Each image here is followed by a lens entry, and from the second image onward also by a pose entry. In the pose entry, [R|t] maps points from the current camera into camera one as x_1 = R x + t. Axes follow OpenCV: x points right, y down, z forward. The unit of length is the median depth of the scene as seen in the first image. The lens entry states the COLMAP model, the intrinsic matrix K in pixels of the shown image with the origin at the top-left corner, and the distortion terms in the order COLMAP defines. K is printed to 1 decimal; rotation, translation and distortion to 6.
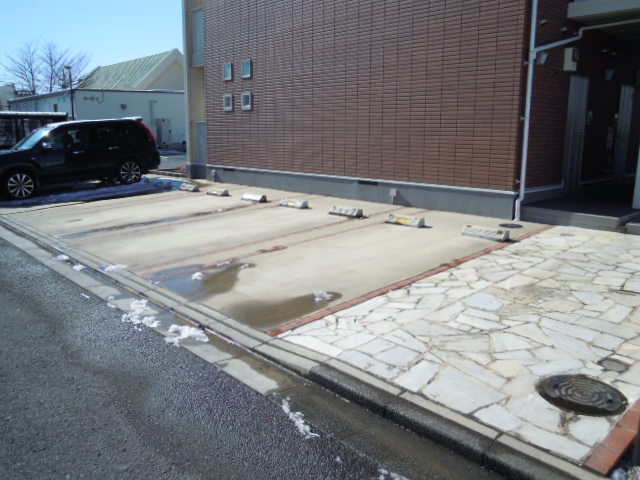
lens RADIAL K [[531.7, 0, 320.0], [0, 531.7, 240.0], [0, 0, 1]] dist [-0.051736, 0.016584]
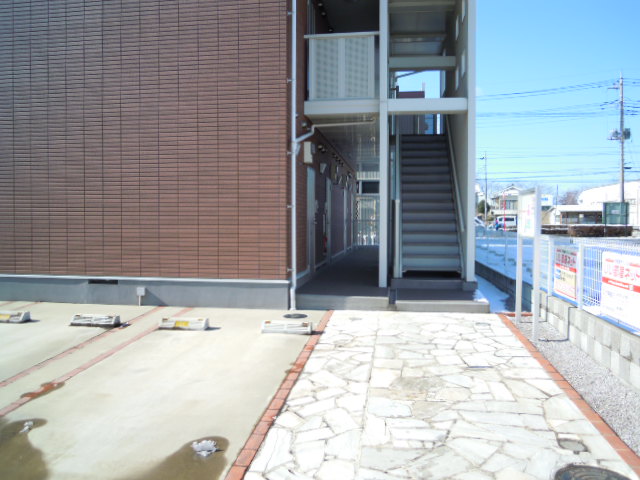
lens RADIAL K [[531.7, 0, 320.0], [0, 531.7, 240.0], [0, 0, 1]] dist [-0.051736, 0.016584]
pose [[0.777164, -0.023204, 0.628870, -0.298907], [0.124032, 0.985366, -0.116922, -0.064240], [-0.616953, 0.168868, 0.768669, 0.294788]]
